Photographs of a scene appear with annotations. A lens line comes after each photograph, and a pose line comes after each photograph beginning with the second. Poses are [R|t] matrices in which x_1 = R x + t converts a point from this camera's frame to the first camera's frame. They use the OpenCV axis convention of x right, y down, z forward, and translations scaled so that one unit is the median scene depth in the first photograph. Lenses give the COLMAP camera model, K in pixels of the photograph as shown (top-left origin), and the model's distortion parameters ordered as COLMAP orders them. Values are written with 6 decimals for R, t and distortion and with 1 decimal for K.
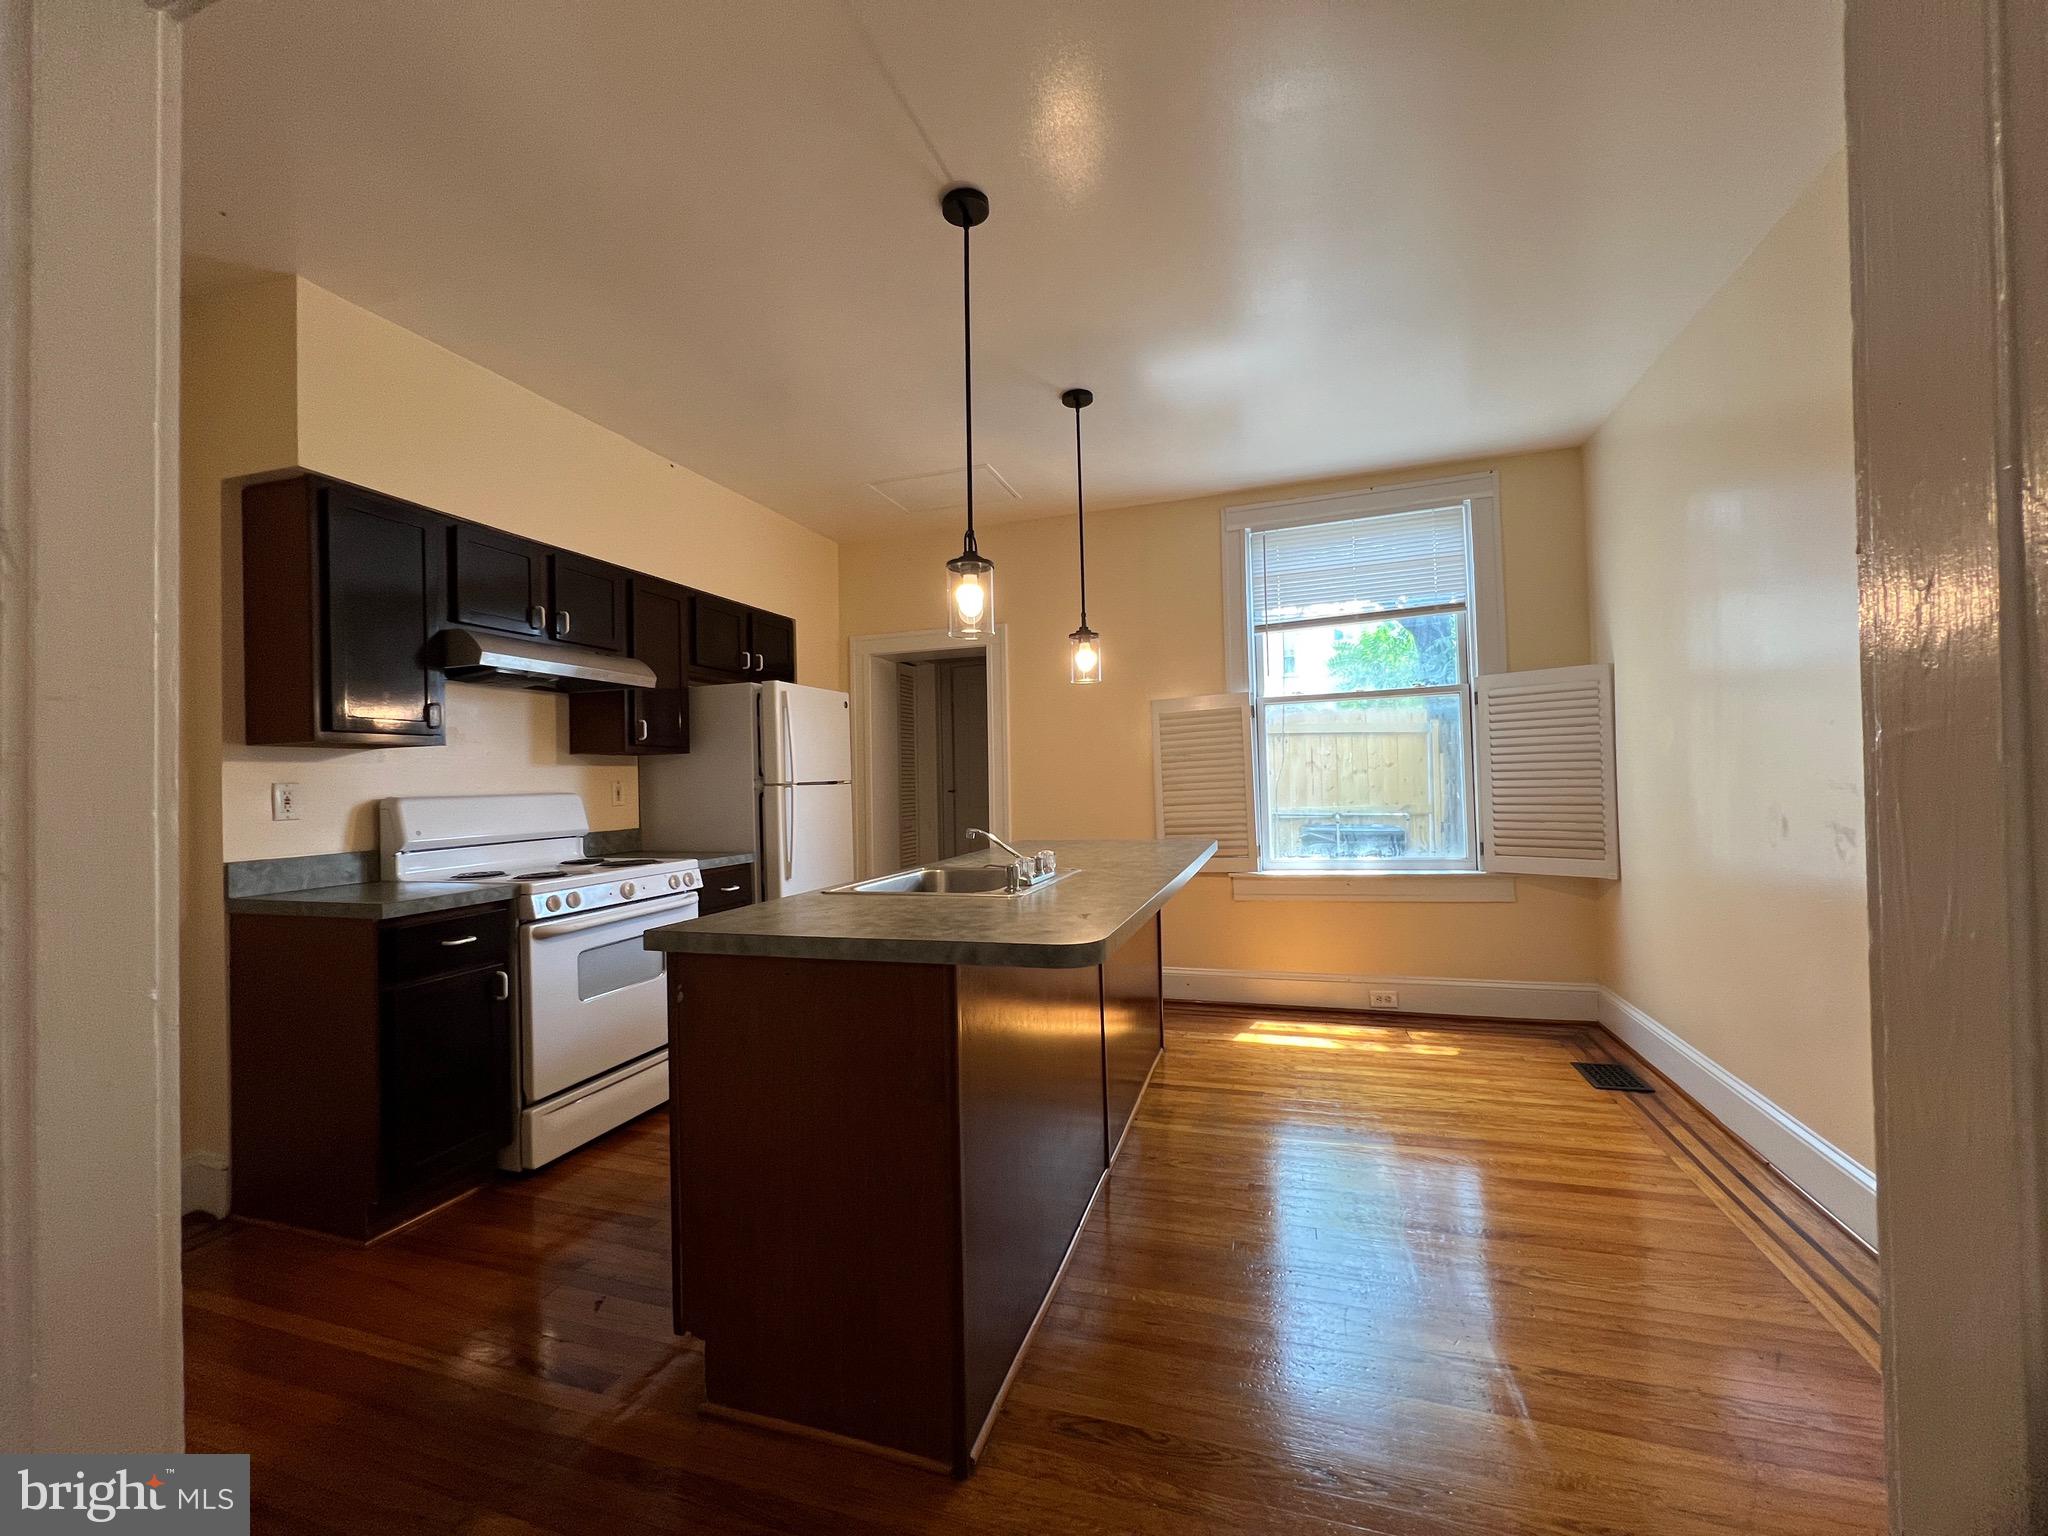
lens RADIAL K [[818.5, 0, 1023.2], [0, 818.5, 771.3], [0, 0, 1]] dist [-0.001745, 0.001486]
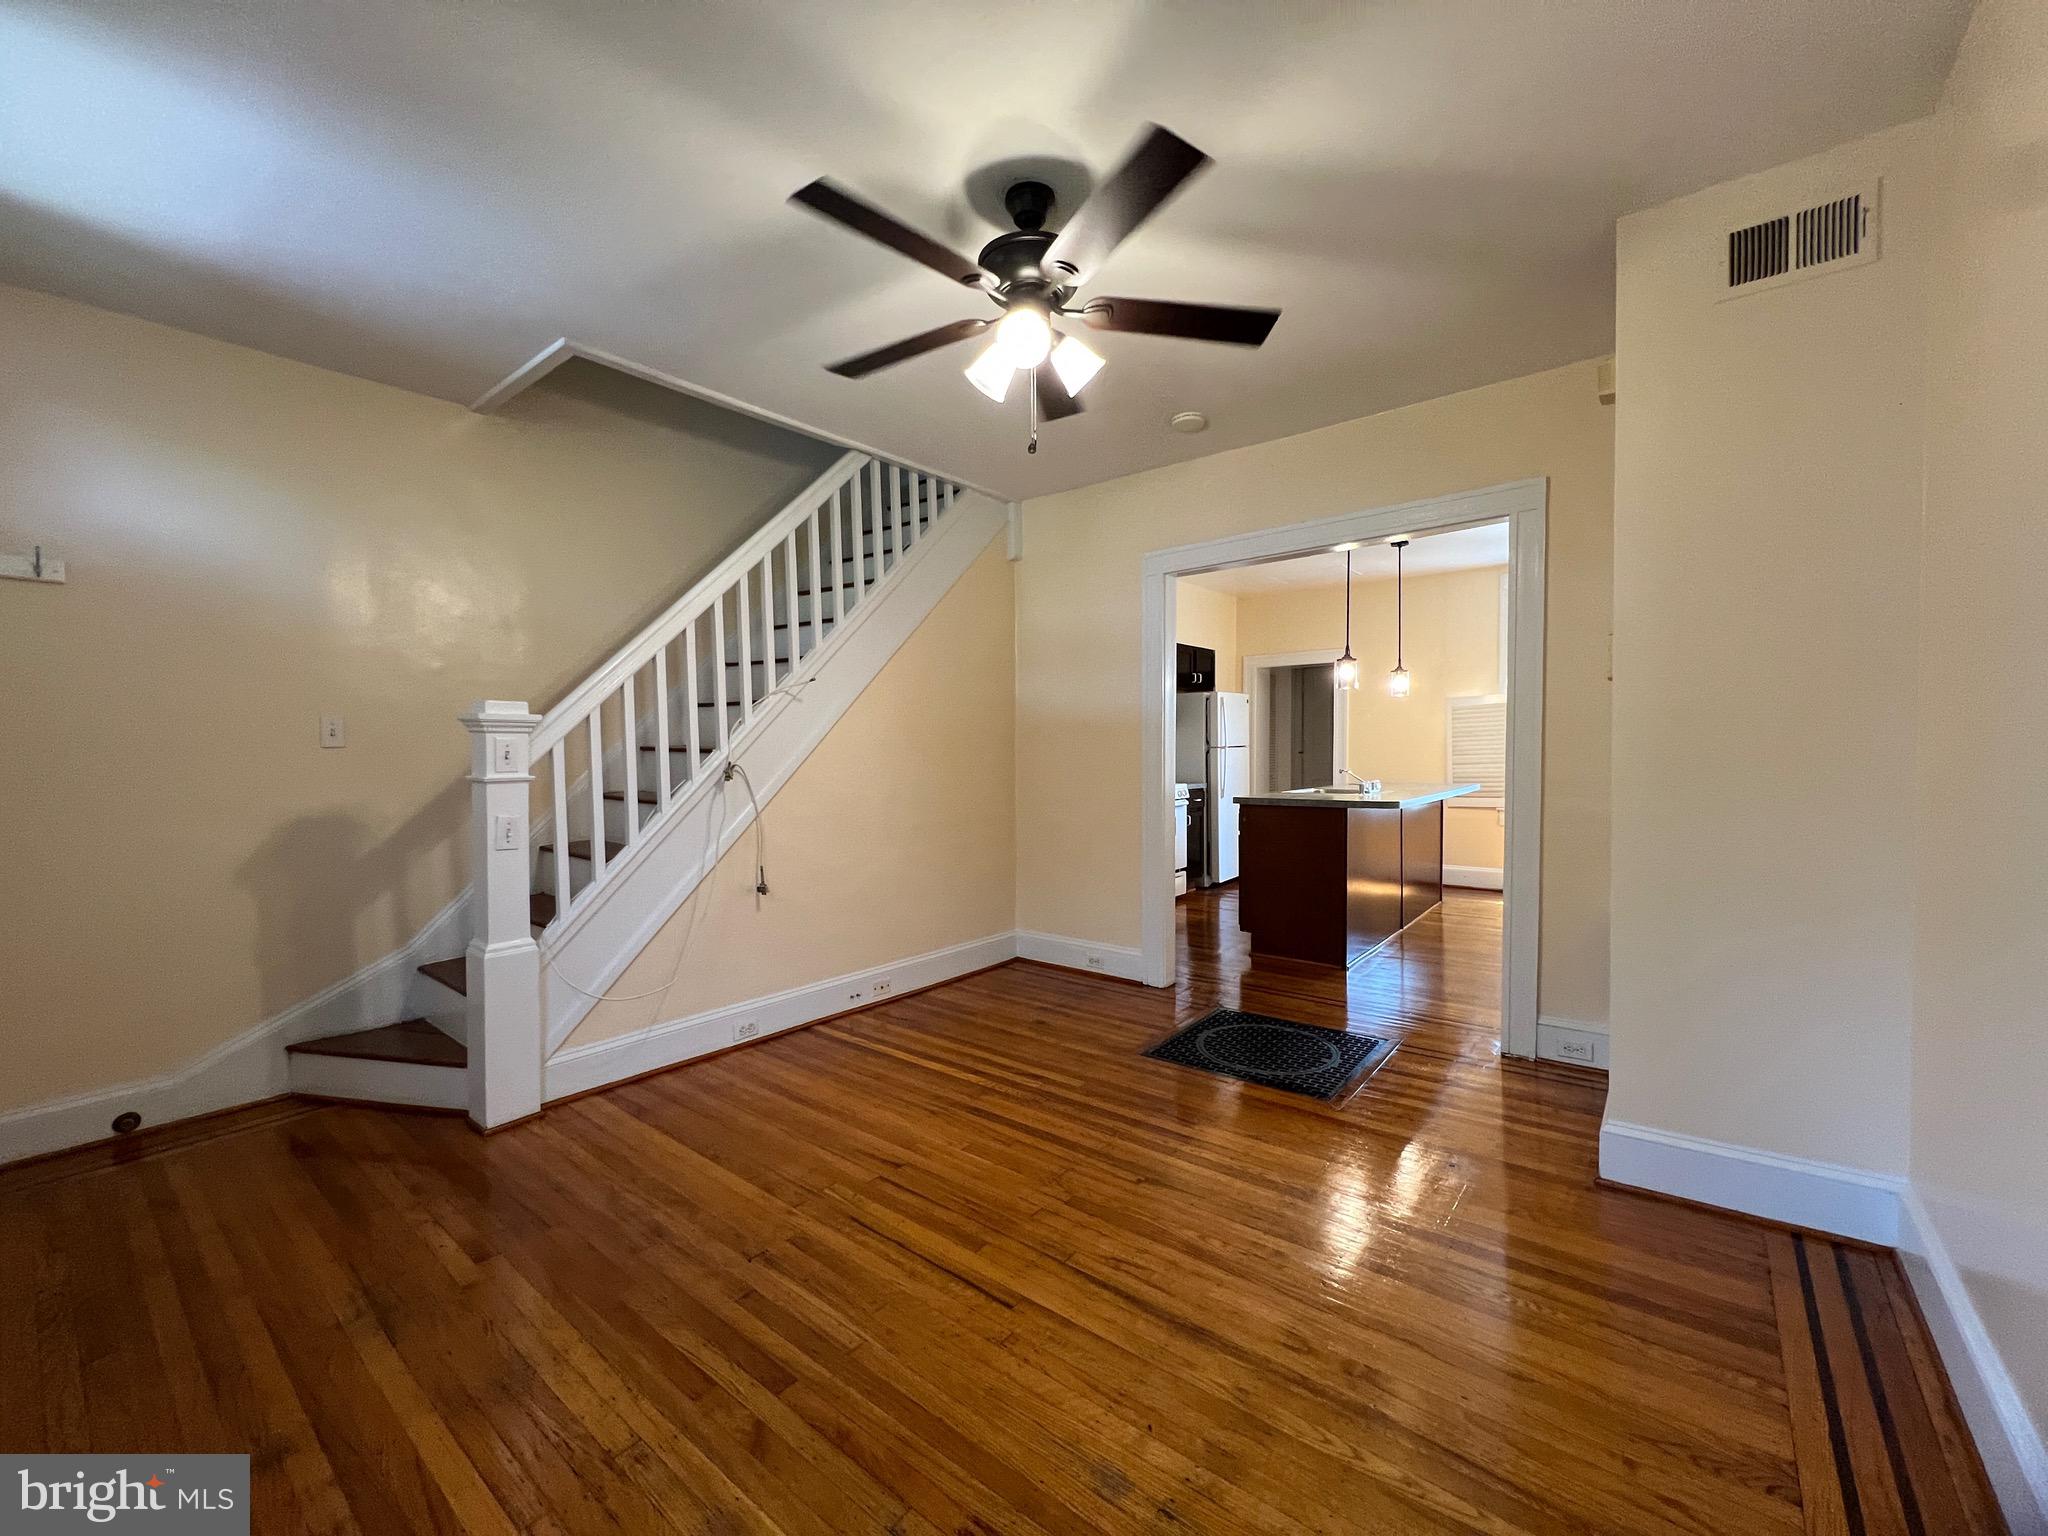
lens RADIAL K [[818.5, 0, 1025.0], [0, 818.5, 773.4], [0, 0, 1]] dist [-0.001745, 0.001486]
pose [[0.938289, 0.036472, -0.343925, -0.064920], [-0.018170, 0.998249, 0.056289, -0.021644], [0.345376, -0.046566, 0.937308, -0.908080]]
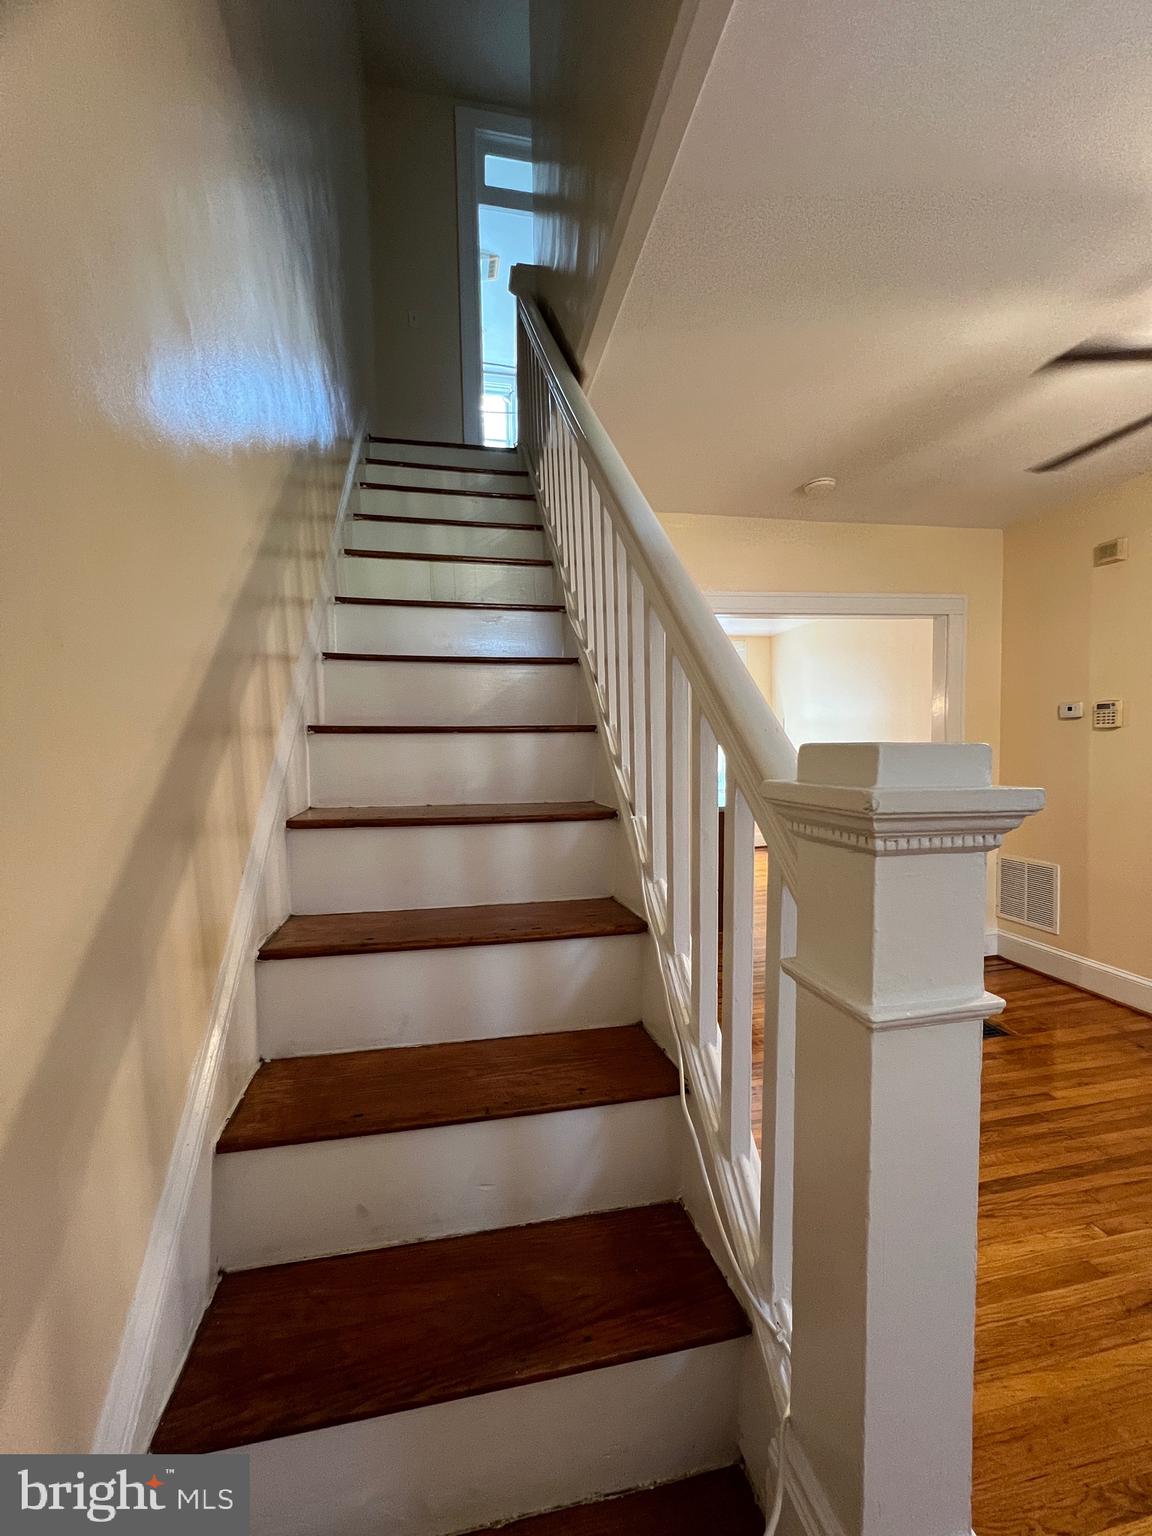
lens RADIAL K [[613.9, 0, 573.7], [0, 613.9, 767.6], [0, 0, 1]] dist [-0.001745, 0.001486]
pose [[0.869873, -0.003013, 0.493267, -0.886380], [-0.018584, 0.999071, 0.038874, -0.033088], [-0.492926, -0.042982, 0.869009, -0.506047]]
